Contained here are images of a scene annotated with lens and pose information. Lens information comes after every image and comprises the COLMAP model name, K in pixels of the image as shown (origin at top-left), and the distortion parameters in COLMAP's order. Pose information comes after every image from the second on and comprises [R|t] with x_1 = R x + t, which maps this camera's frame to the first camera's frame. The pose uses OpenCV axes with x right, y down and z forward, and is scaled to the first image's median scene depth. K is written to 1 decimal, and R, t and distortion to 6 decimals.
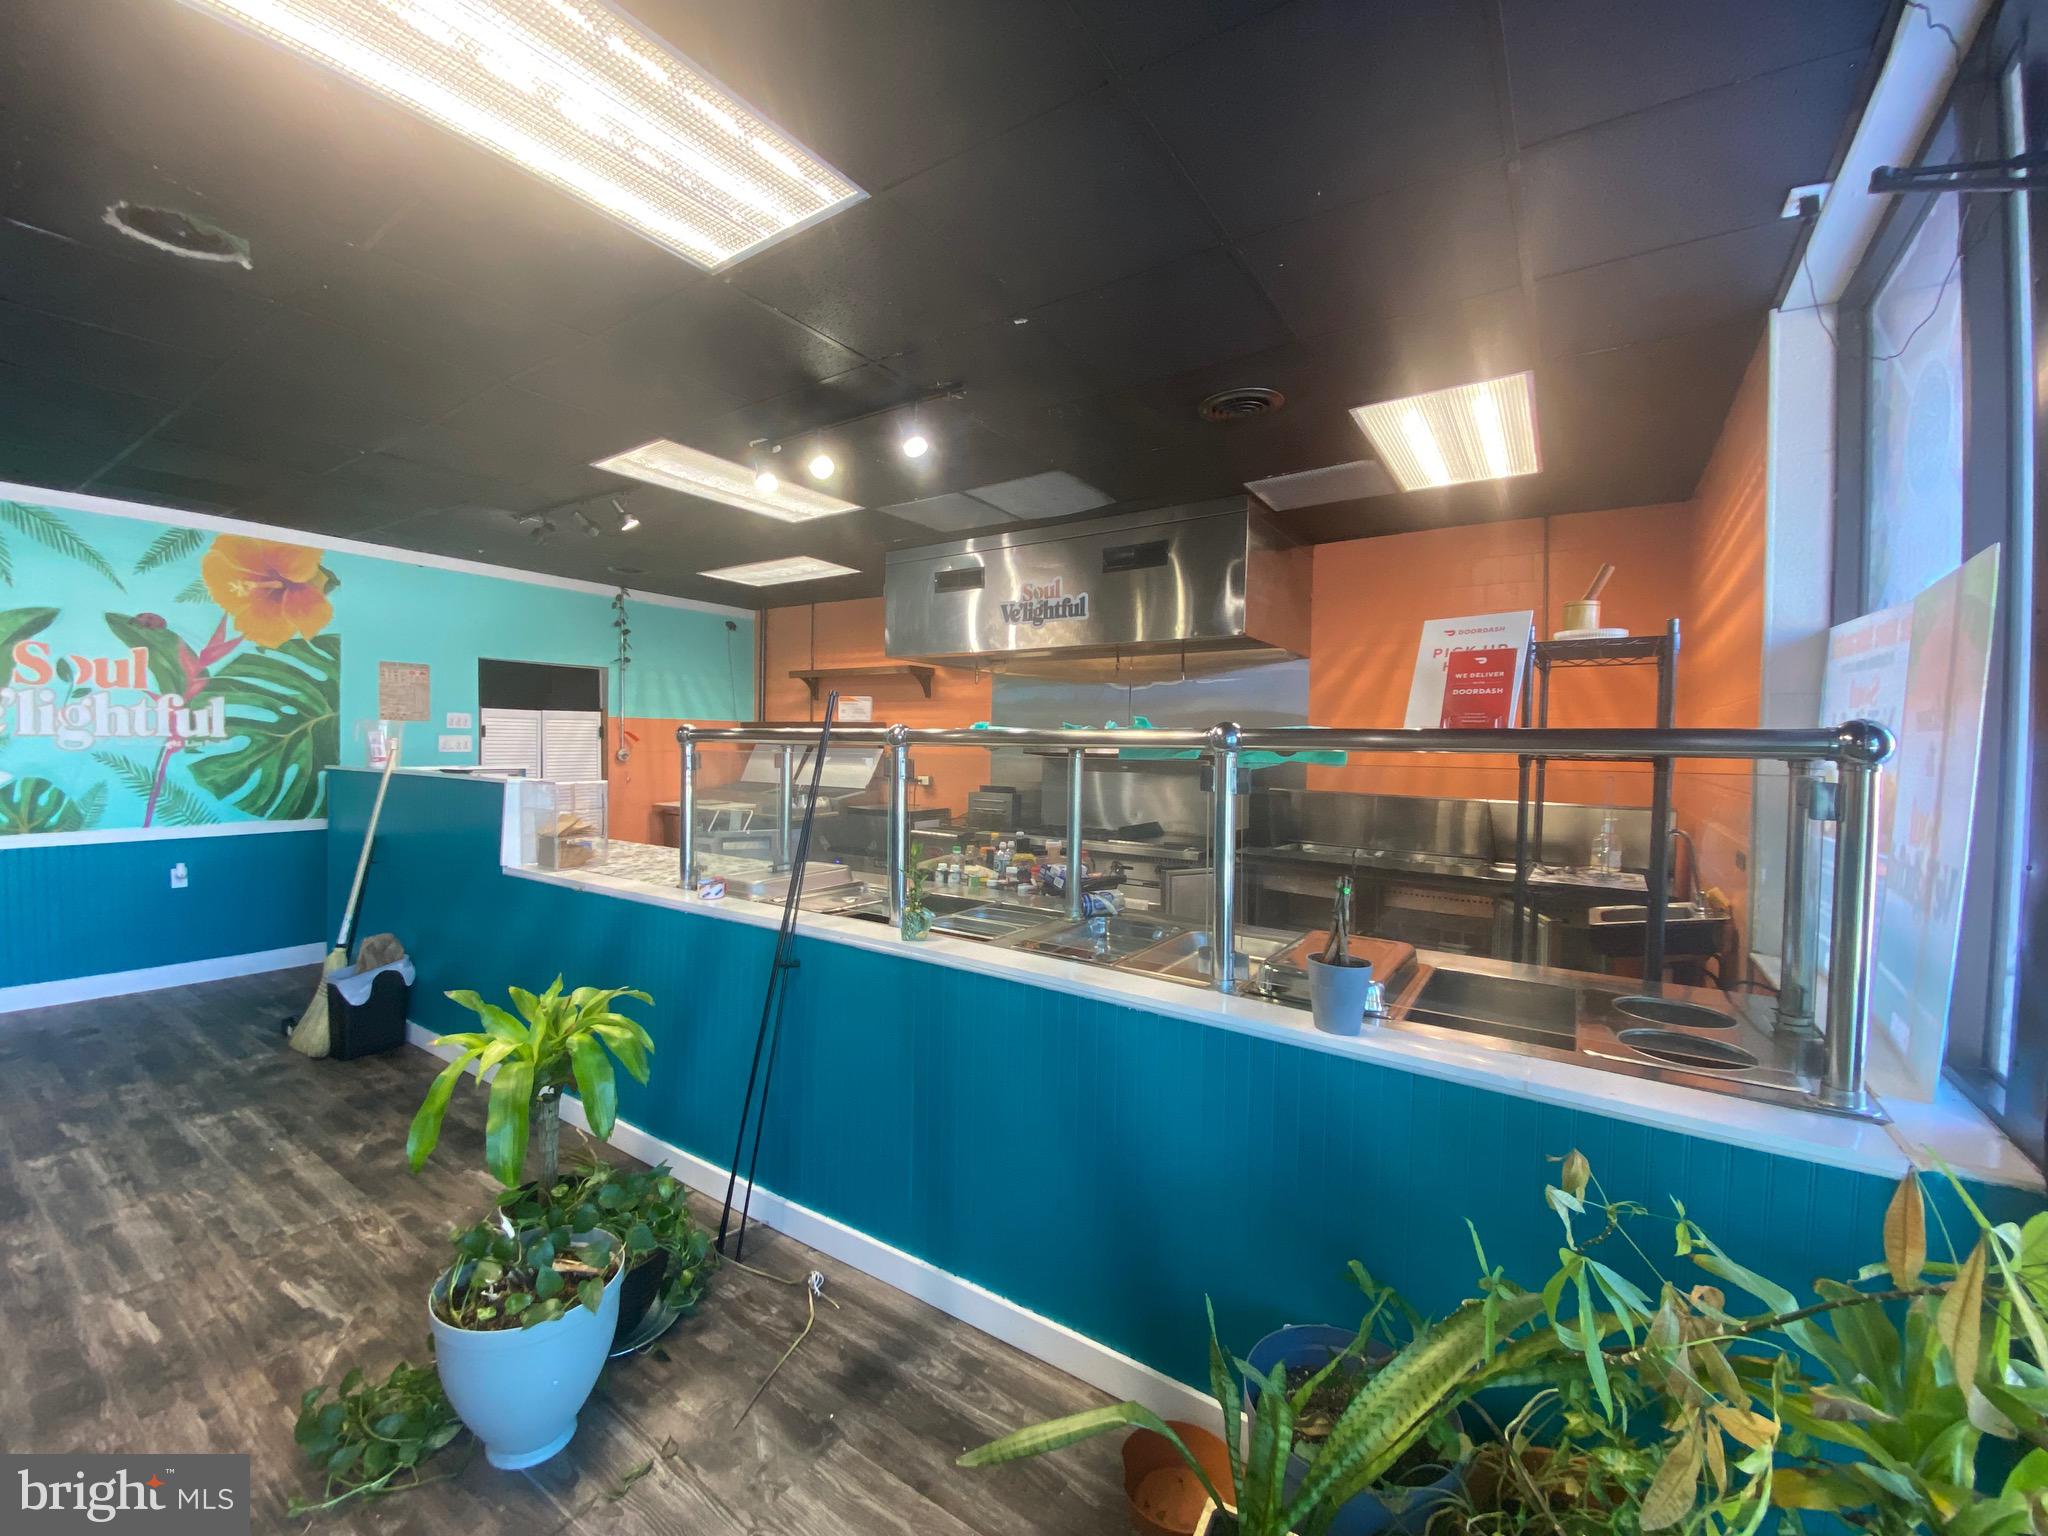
lens RADIAL K [[836.8, 0, 1024.0], [0, 836.8, 768.0], [0, 0, 1]] dist [0.028578, -0.022919]
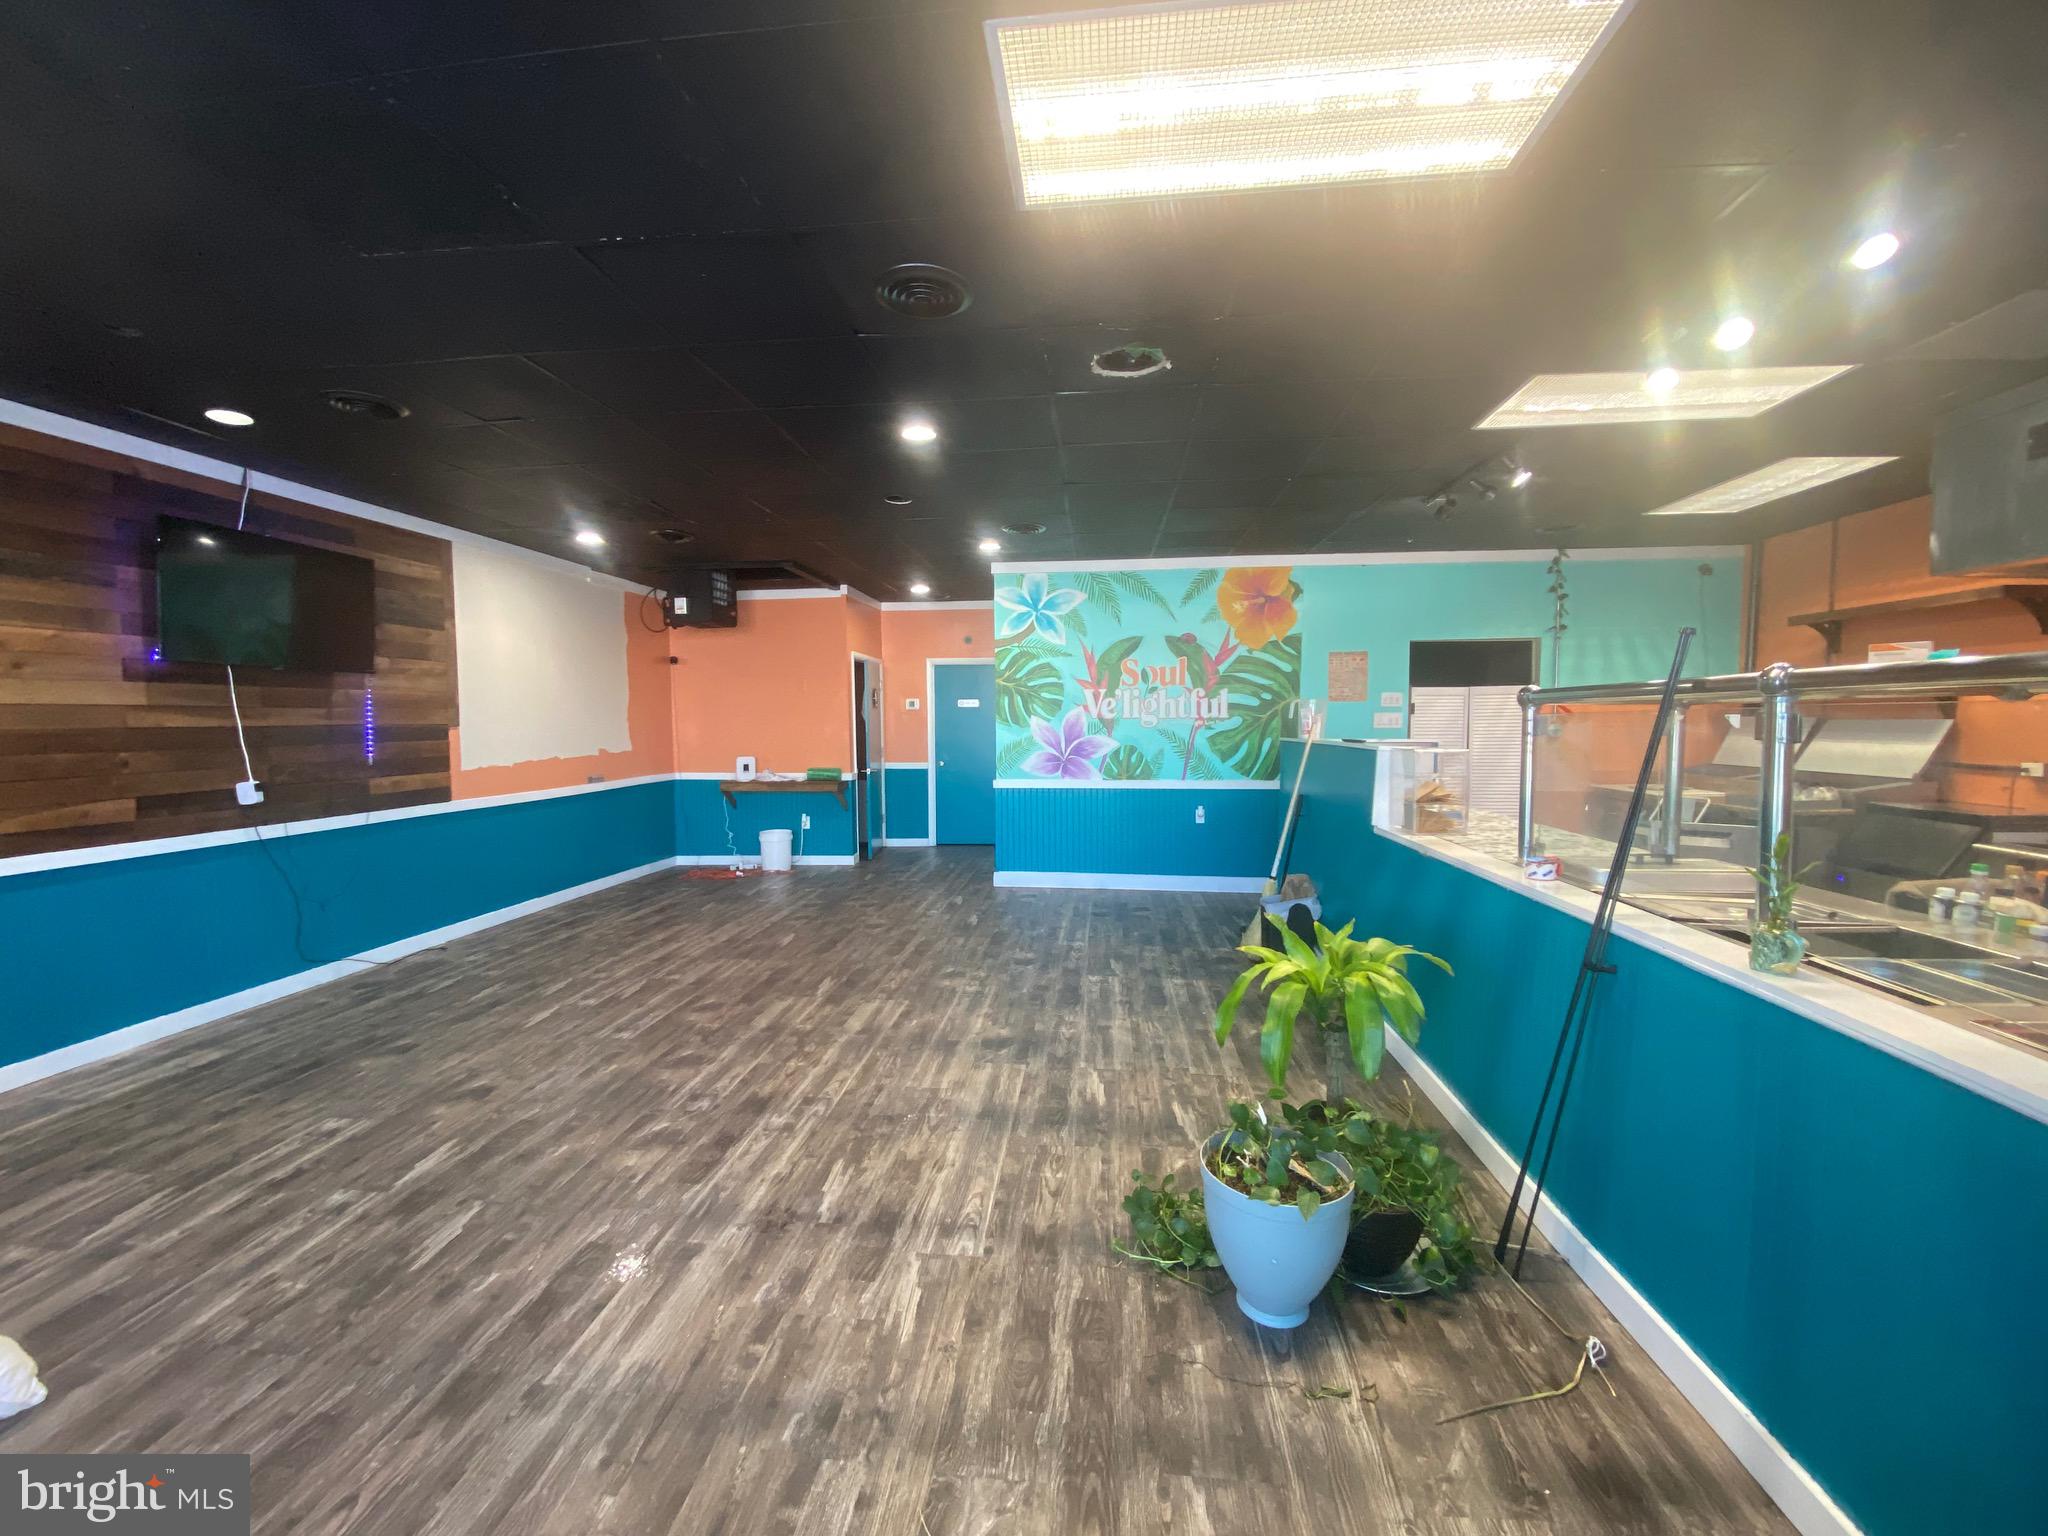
lens RADIAL K [[829.2, 0, 1016.6], [0, 829.2, 774.5], [0, 0, 1]] dist [0.034837, -0.028028]
pose [[0.468453, 0.038131, -0.882665, 0.111447], [-0.014588, 0.999266, 0.035426, 0.015916], [0.883368, -0.003719, 0.468665, 0.072174]]
